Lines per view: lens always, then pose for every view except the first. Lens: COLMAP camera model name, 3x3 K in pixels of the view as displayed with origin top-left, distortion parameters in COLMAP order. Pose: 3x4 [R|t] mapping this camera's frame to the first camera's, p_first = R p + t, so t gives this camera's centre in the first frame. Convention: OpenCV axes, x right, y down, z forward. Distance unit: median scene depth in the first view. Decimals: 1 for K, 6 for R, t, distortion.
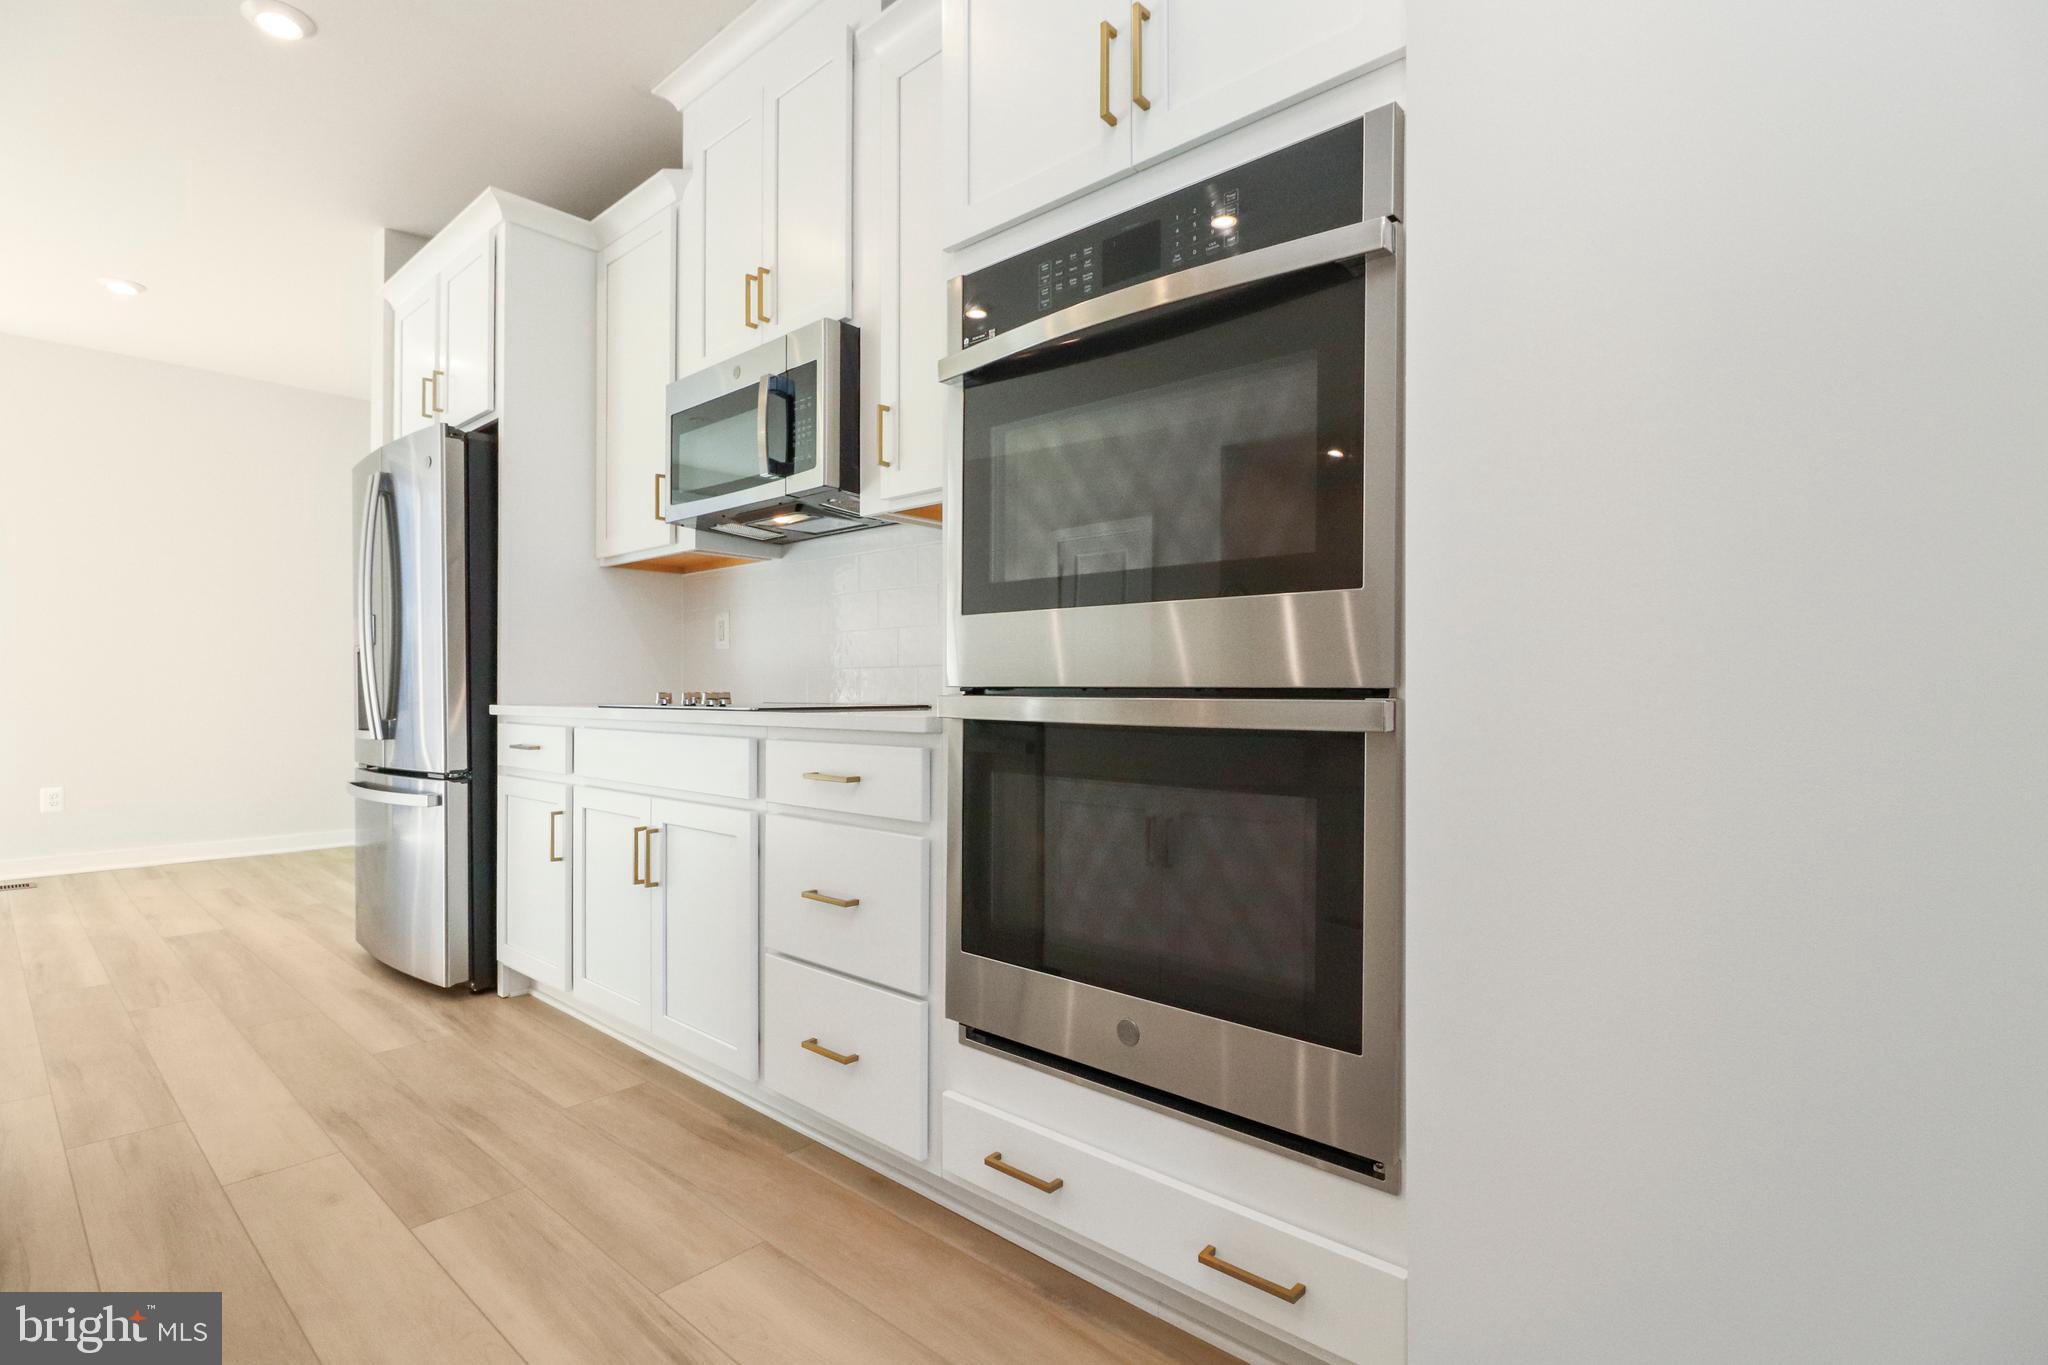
lens RADIAL K [[955.4, 0, 1032.6], [0, 955.4, 695.0], [0, 0, 1]] dist [0.000796, -0.013097]
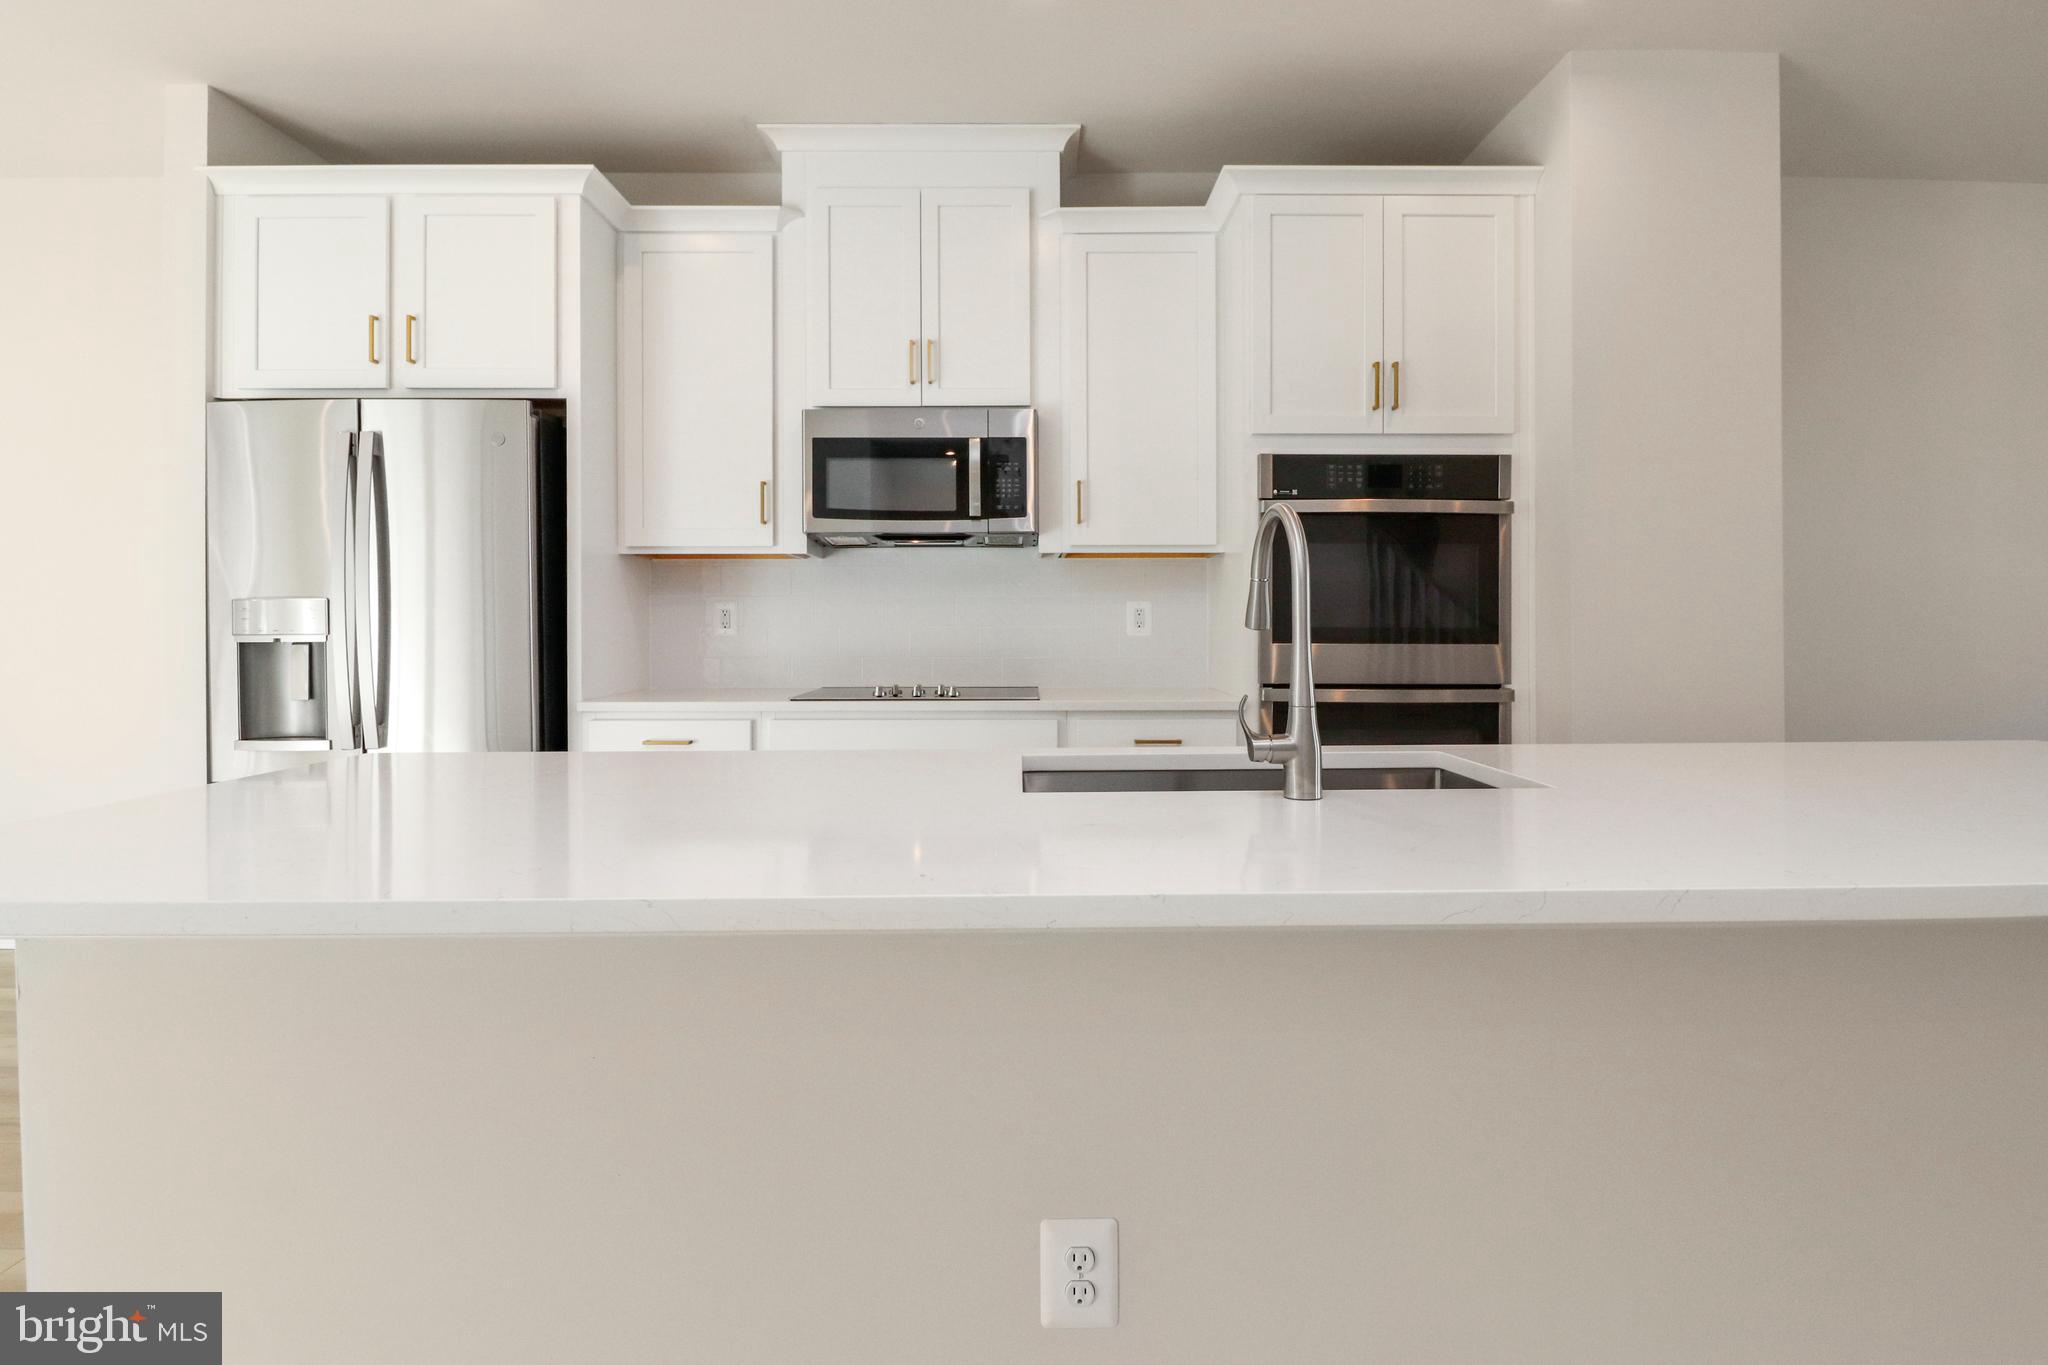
lens RADIAL K [[1034.8, 0, 1036.4], [0, 1034.8, 631.1], [0, 0, 1]] dist [-0.003261, -0.000697]
pose [[0.746743, -0.003403, 0.665104, -1.122911], [0.003076, 0.999994, 0.001663, -0.074451], [-0.665105, 0.000804, 0.746749, -0.101604]]
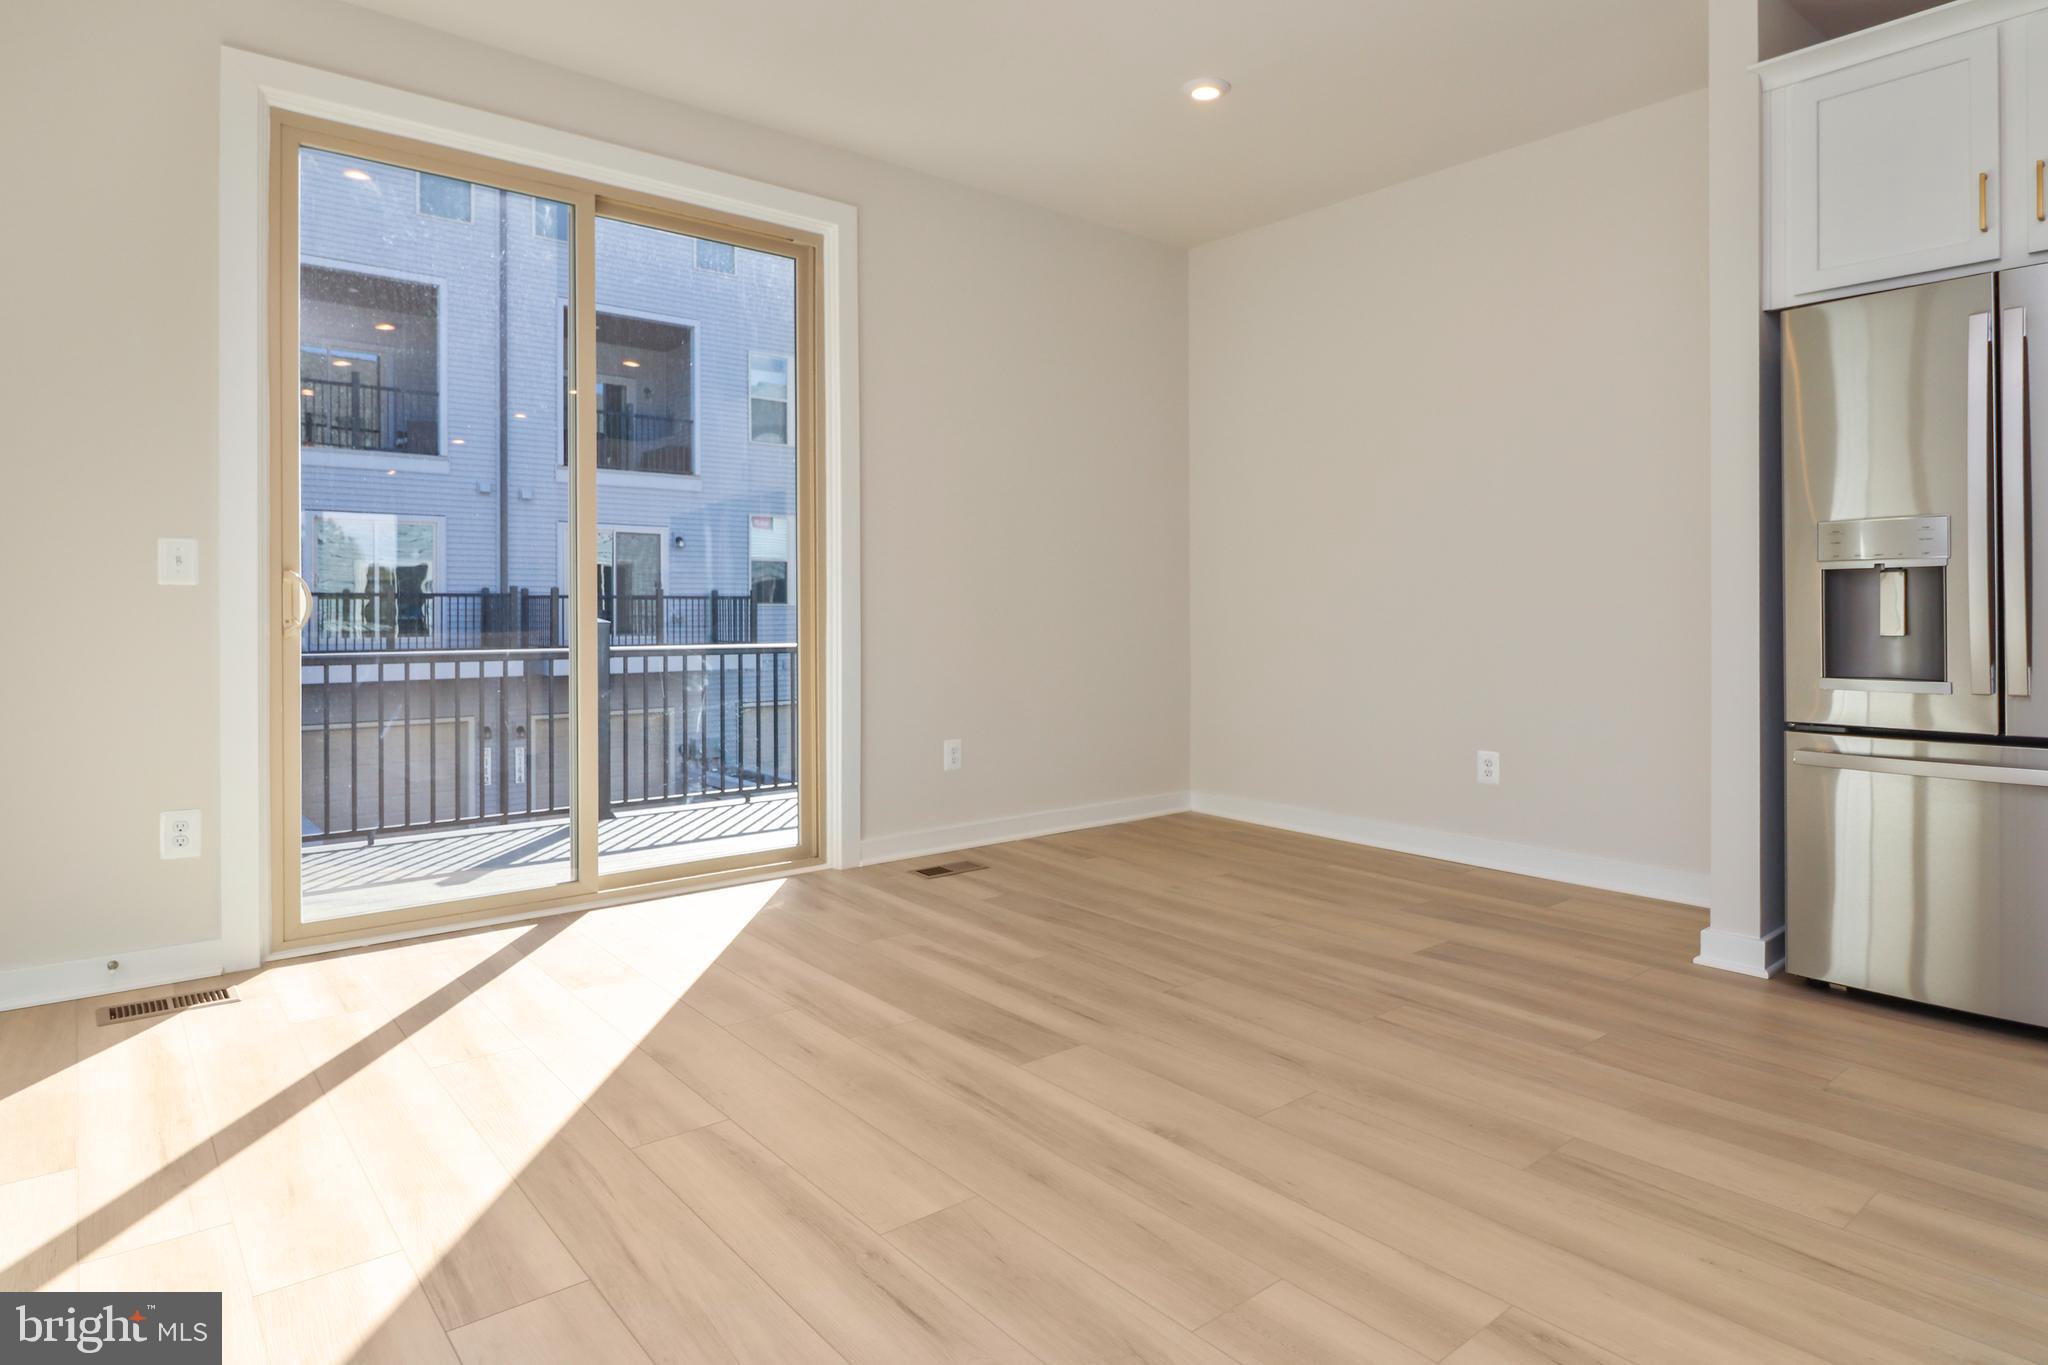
lens RADIAL K [[1153.1, 0, 1032.7], [0, 1153.1, 615.6], [0, 0, 1]] dist [0.000430, -0.001483]
pose [[0.988077, -0.002117, -0.153949, -1.667522], [0.002213, 0.999997, 0.000449, -0.014533], [0.153948, -0.000784, 0.988079, 0.090605]]
